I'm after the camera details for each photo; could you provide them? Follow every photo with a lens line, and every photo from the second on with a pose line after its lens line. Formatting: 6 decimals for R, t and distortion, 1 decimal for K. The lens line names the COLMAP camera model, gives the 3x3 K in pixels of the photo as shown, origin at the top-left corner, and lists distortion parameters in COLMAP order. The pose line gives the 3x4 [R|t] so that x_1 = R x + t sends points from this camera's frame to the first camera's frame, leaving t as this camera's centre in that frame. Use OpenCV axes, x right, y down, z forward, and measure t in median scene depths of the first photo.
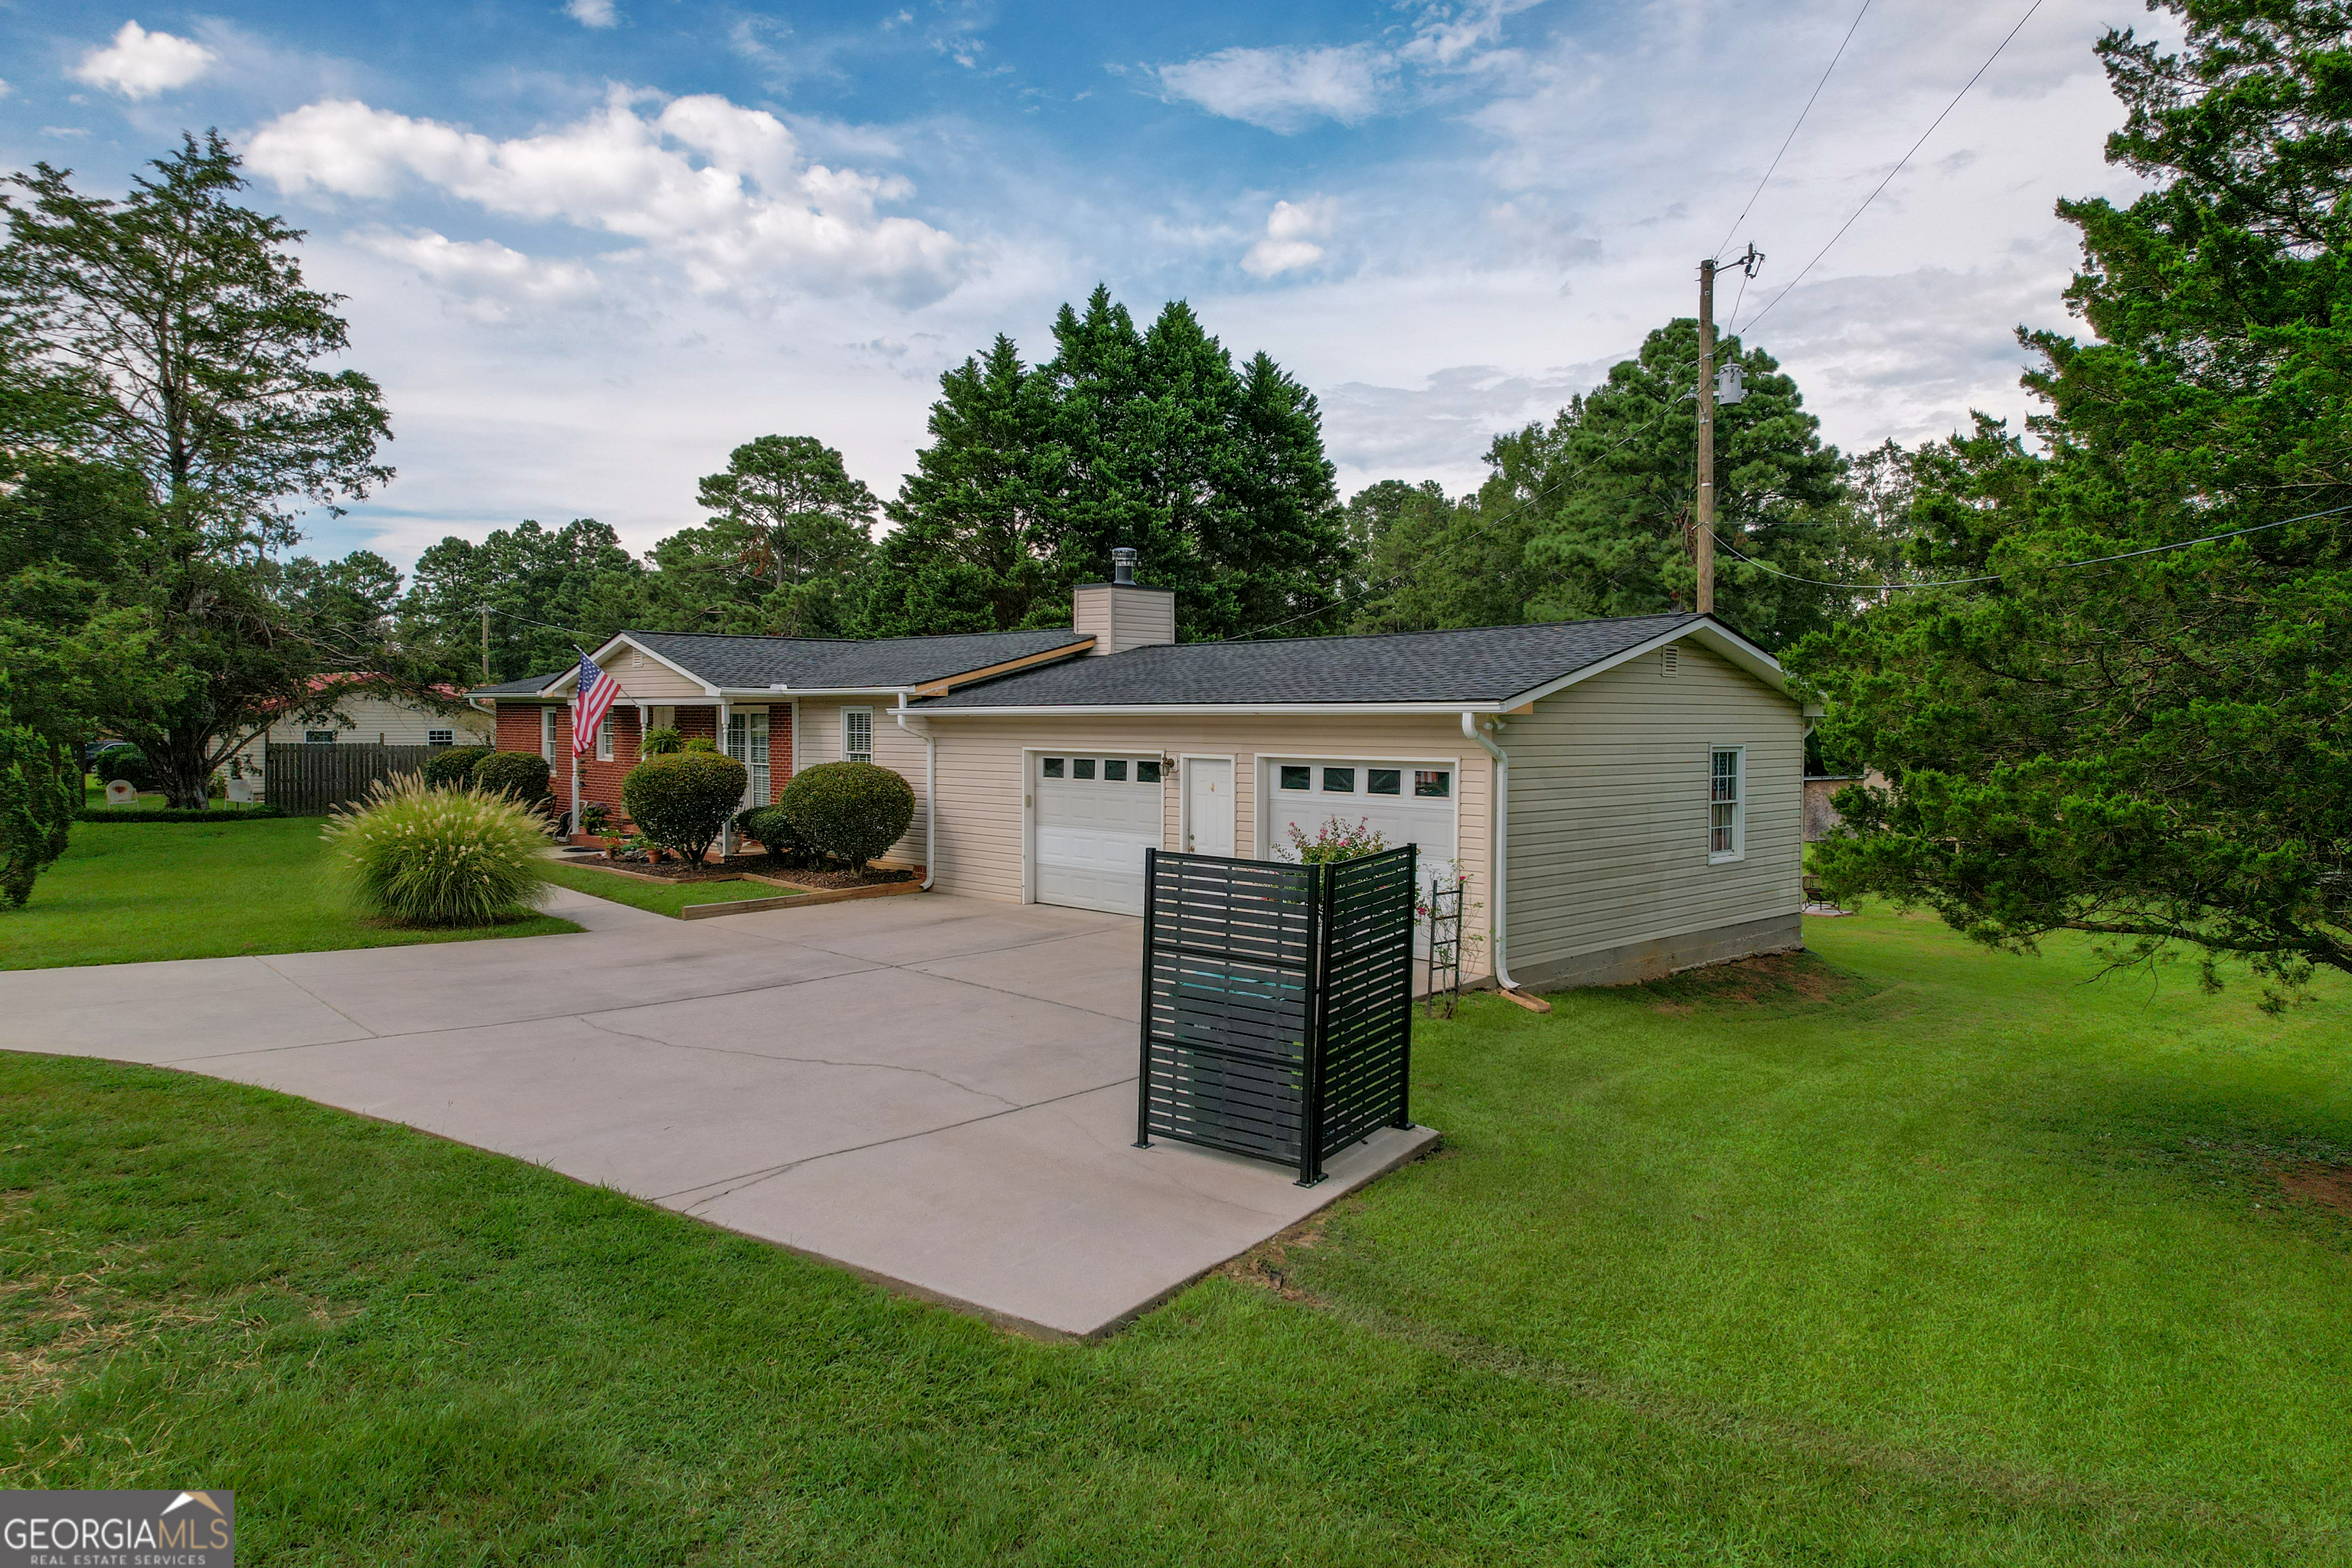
lens RADIAL K [[1456.6, 0, 1183.7], [0, 1456.6, 796.7], [0, 0, 1]] dist [0.068908, -0.044734]
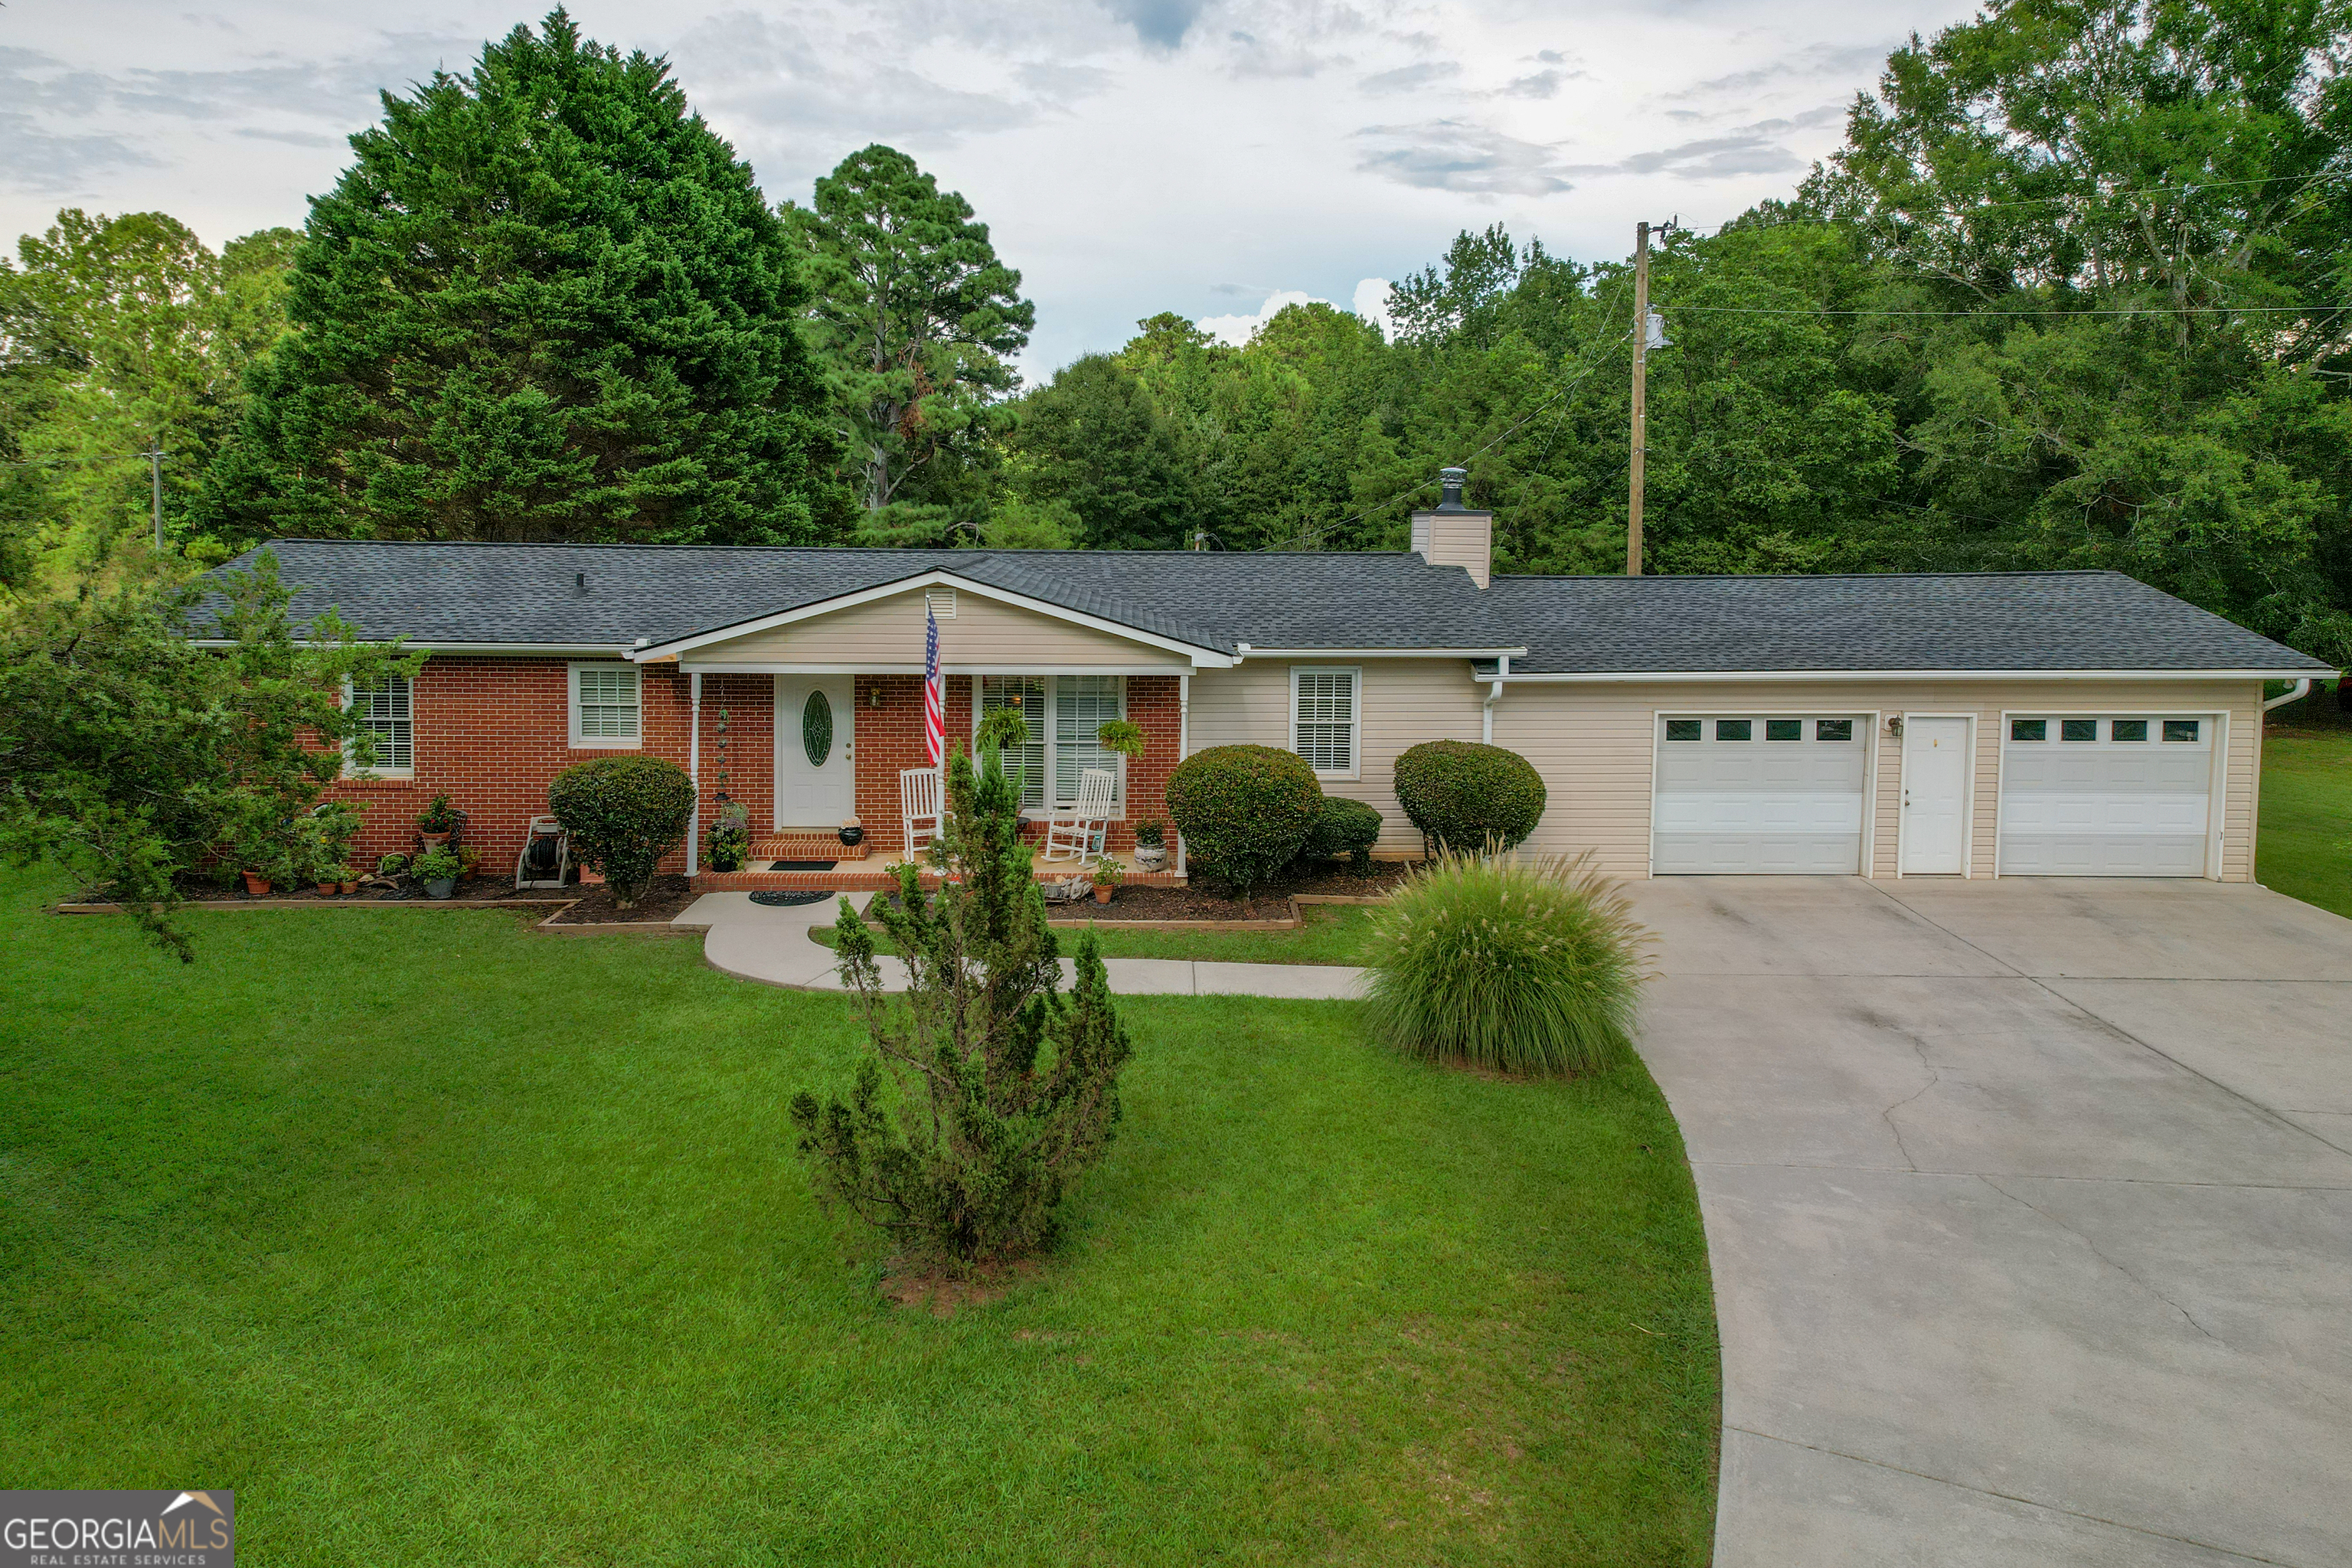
lens RADIAL K [[1558.1, 0, 1183.5], [0, 1558.1, 611.4], [0, 0, 1]] dist [0.056756, -0.038524]
pose [[0.665938, -0.046105, 0.744581, -0.454004], [0.037955, 0.998890, 0.027906, -0.059230], [-0.745041, 0.009677, 0.666949, 0.248005]]
